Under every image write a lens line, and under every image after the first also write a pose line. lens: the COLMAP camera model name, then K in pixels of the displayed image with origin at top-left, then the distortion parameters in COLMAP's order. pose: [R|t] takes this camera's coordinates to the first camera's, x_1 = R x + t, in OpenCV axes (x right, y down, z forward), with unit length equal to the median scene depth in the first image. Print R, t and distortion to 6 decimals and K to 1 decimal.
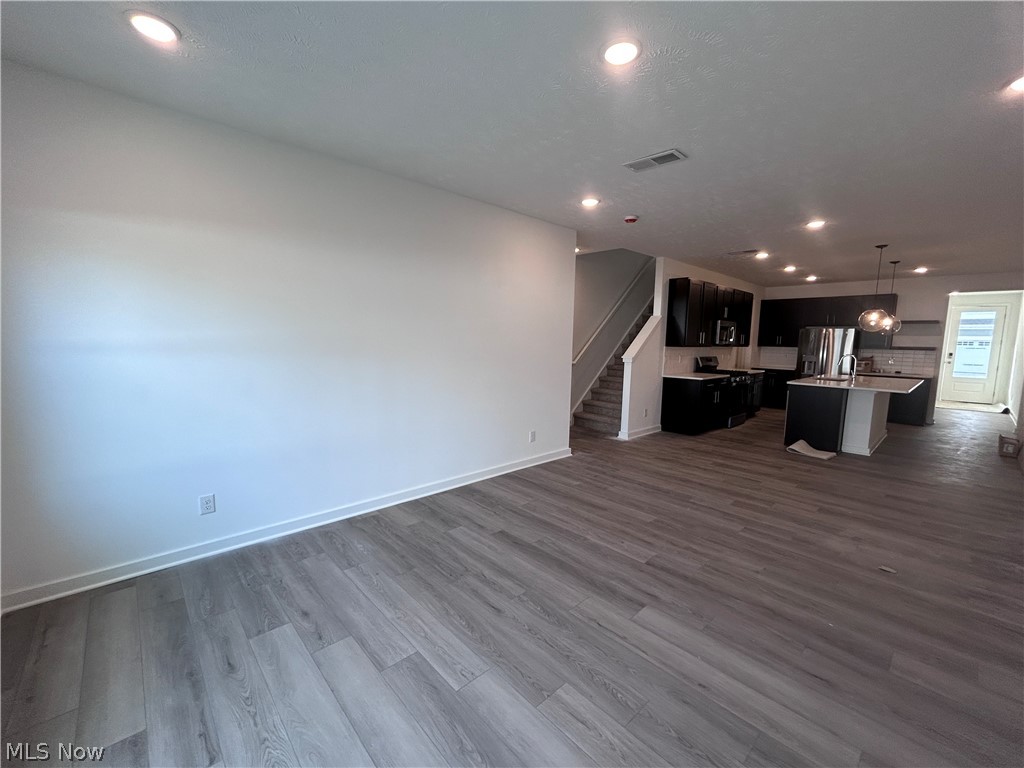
lens RADIAL K [[414.8, 0, 508.6], [0, 414.8, 381.6], [0, 0, 1]] dist [-0.000441, -0.000757]
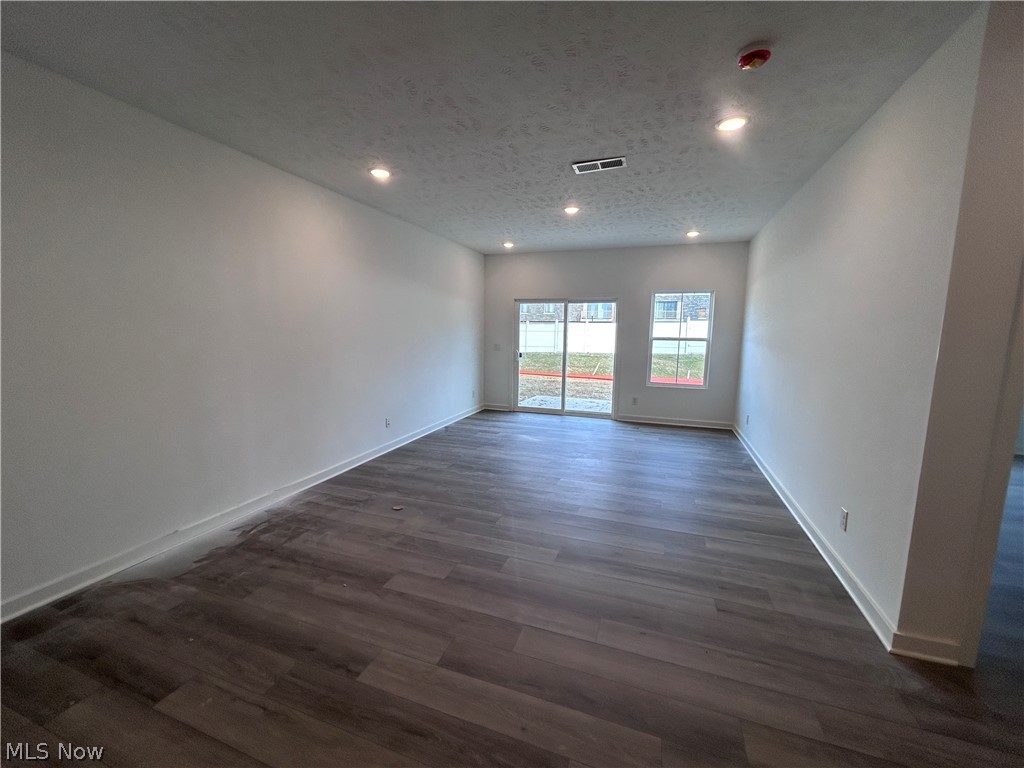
lens RADIAL K [[414.8, 0, 504.3], [0, 414.8, 380.8], [0, 0, 1]] dist [-0.000441, -0.000757]
pose [[-0.890269, 0.028135, -0.454566, 0.951218], [-0.074844, 0.975483, 0.206958, -0.161352], [0.449244, 0.218270, -0.866336, 1.720977]]
